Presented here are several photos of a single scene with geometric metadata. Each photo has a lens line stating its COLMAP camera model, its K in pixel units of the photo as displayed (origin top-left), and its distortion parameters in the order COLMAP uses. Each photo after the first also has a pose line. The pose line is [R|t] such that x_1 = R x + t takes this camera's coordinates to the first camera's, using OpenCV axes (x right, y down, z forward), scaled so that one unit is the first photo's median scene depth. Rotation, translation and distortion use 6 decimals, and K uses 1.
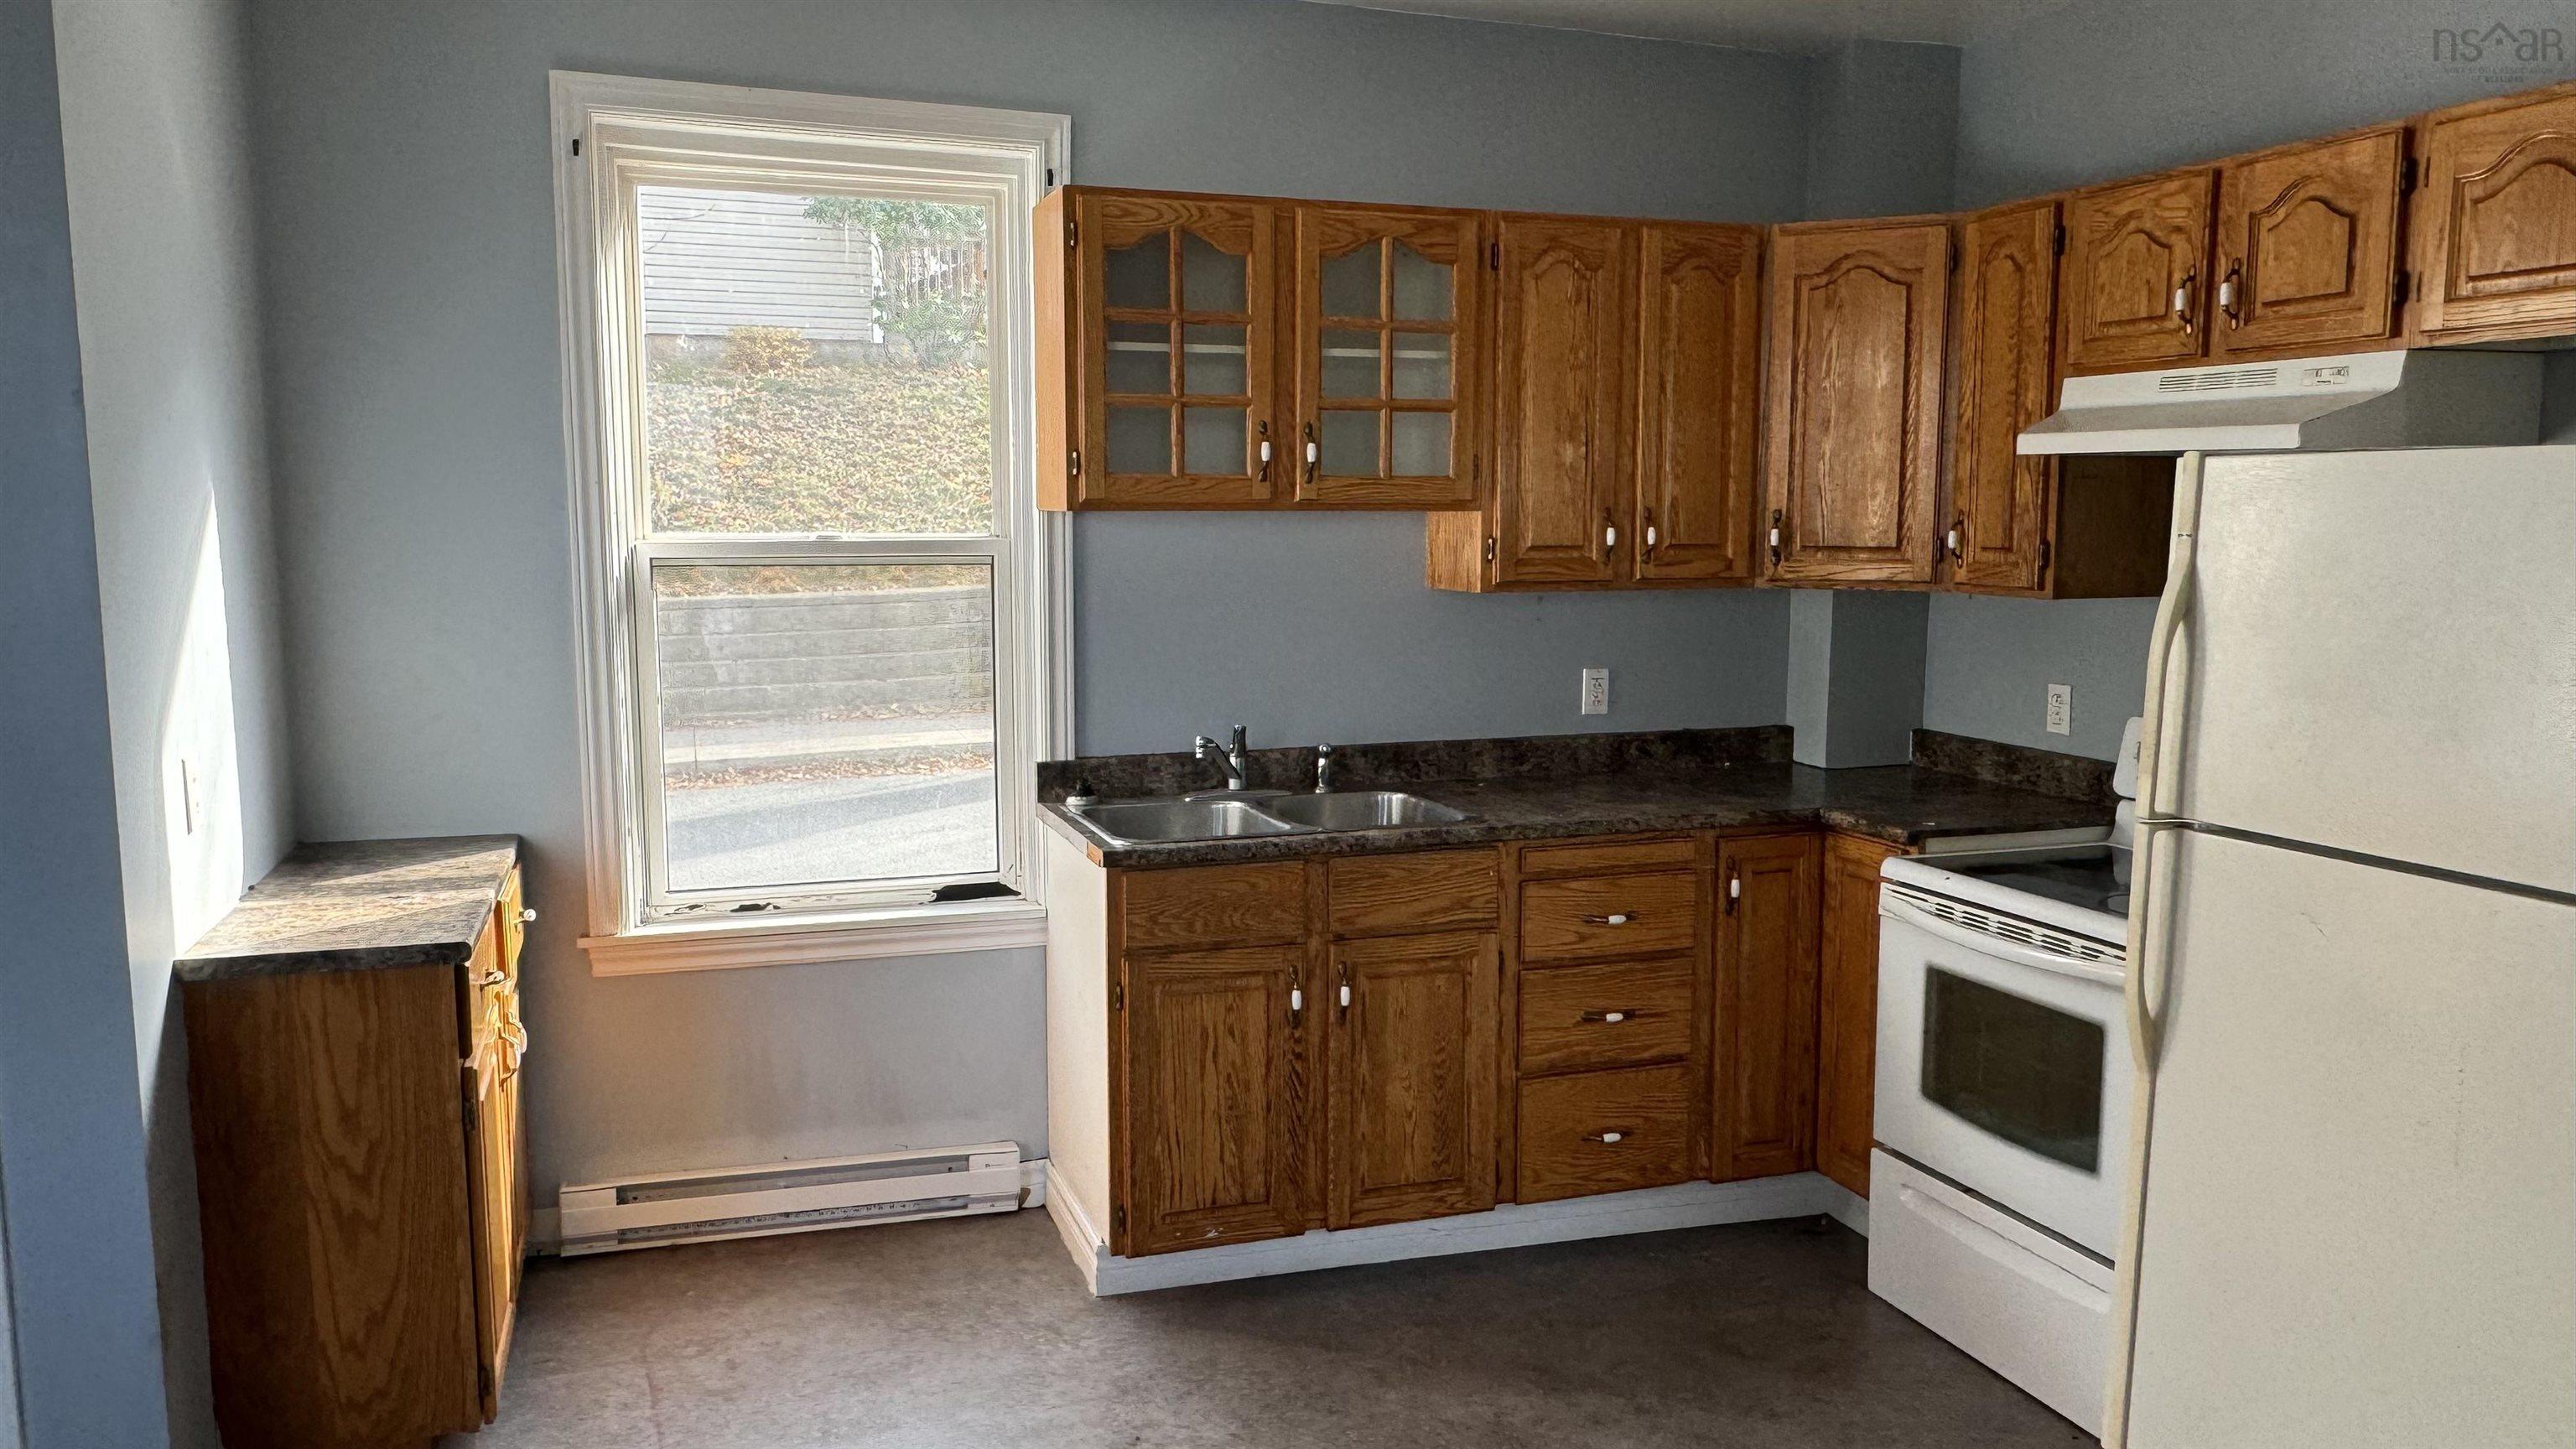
lens RADIAL K [[1812.1, 0, 1272.7], [0, 1812.1, 740.9], [0, 0, 1]] dist [0.006490, -0.001498]
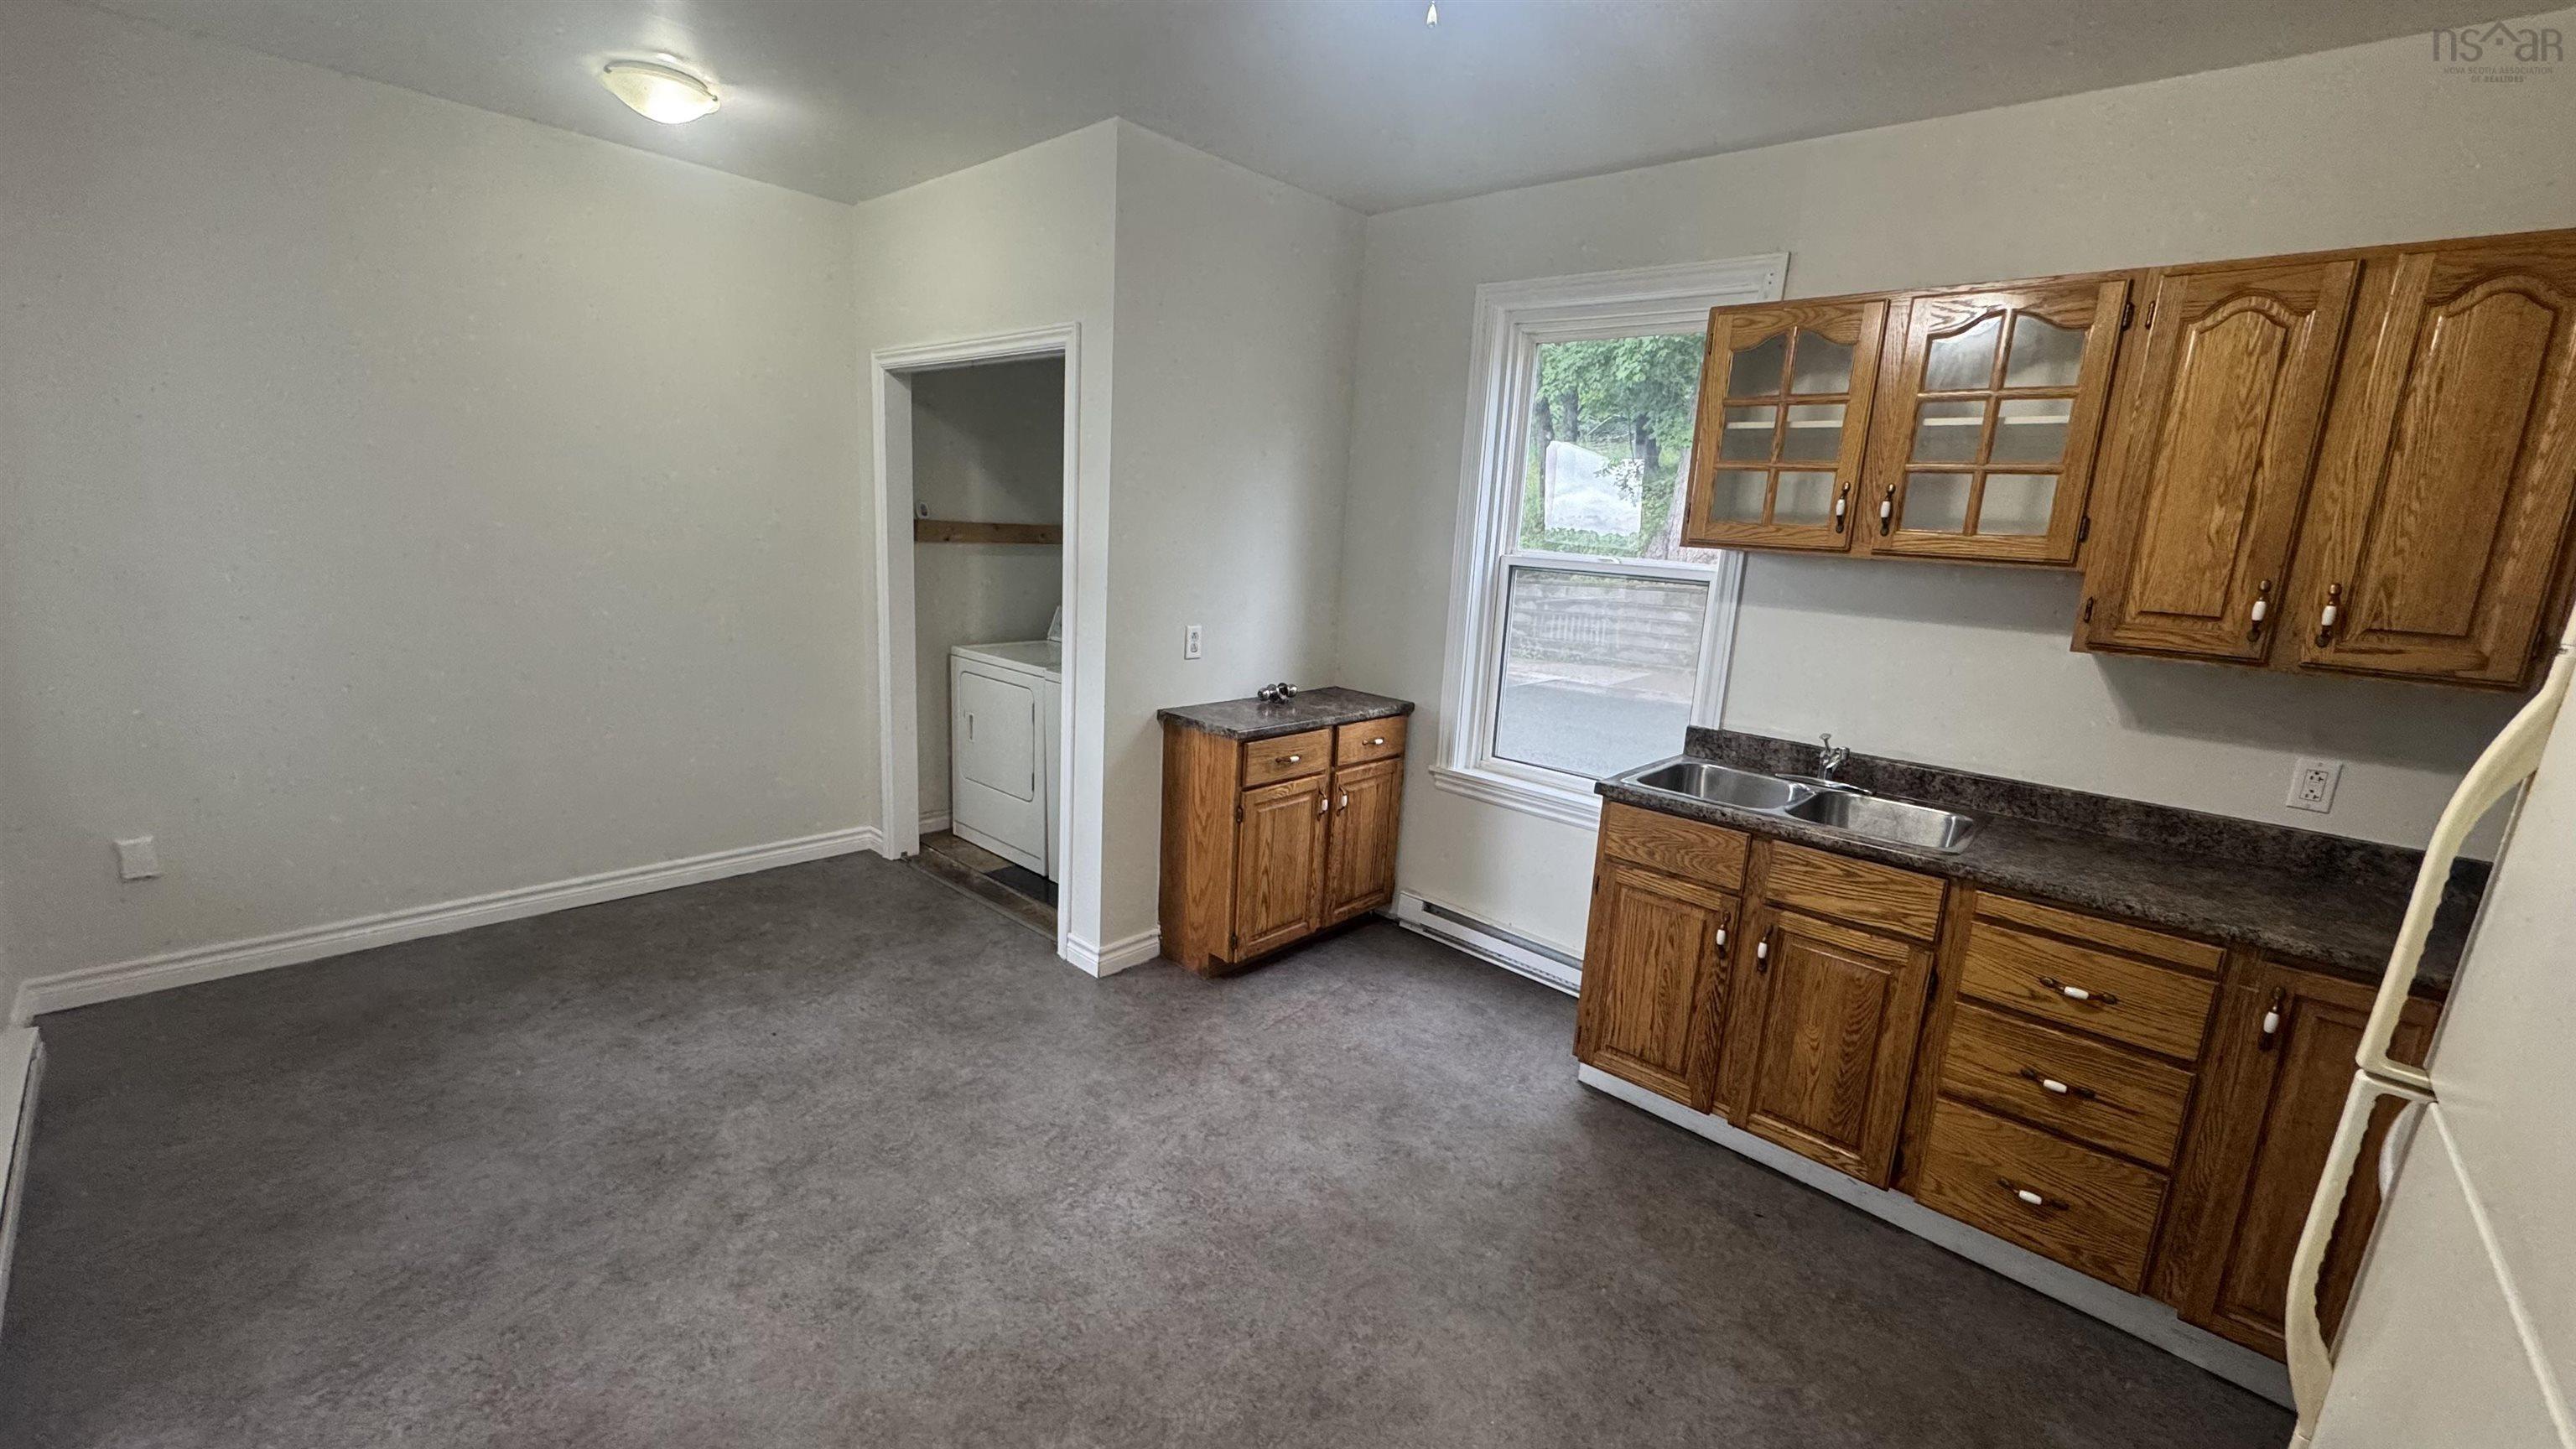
lens RADIAL K [[1020.2, 0, 1288.2], [0, 1020.2, 725.4], [0, 0, 1]] dist [-0.007402, -0.000073]
pose [[0.475471, 0.196897, -0.857414, 0.431108], [-0.167149, 0.977097, 0.131690, -0.043987], [0.863706, 0.080701, 0.497492, 0.347446]]
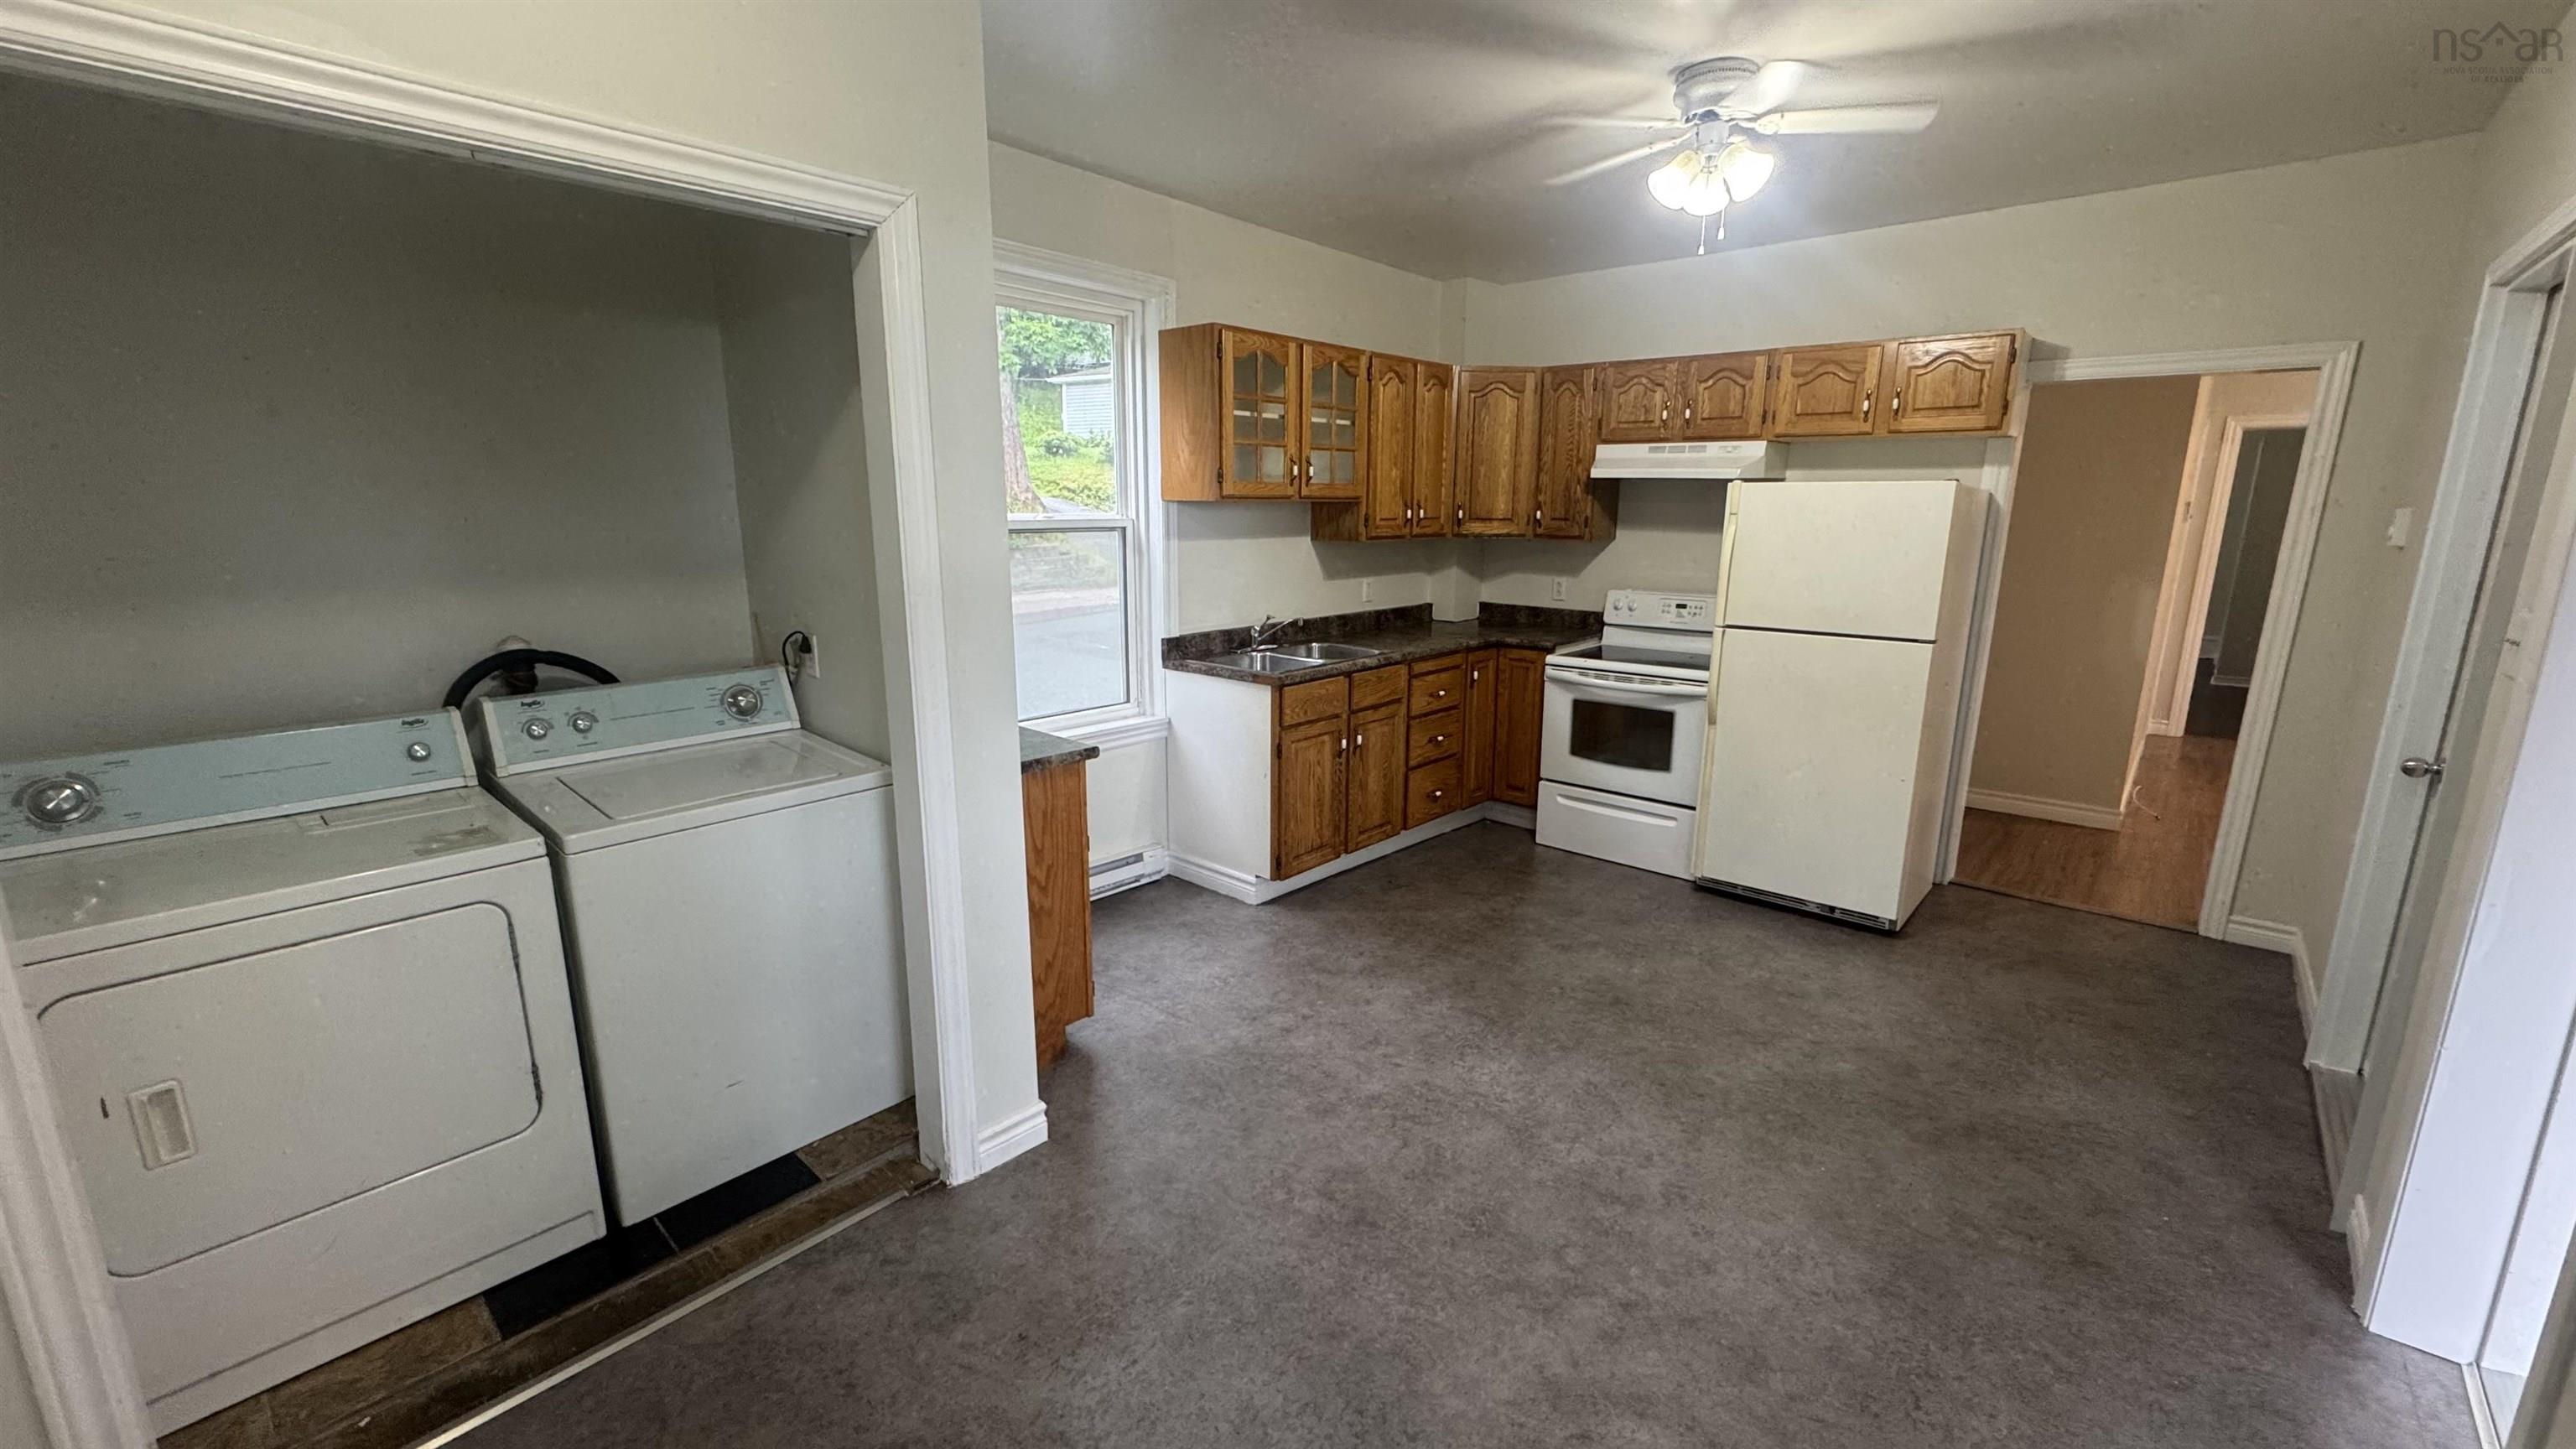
lens RADIAL K [[1020.2, 0, 1286.5], [0, 1020.2, 726.1], [0, 0, 1]] dist [-0.007402, -0.000073]
pose [[0.871759, -0.103188, 0.478946, -0.562491], [0.057540, 0.992367, 0.109071, -0.006095], [-0.486545, -0.067525, 0.871042, 0.027052]]
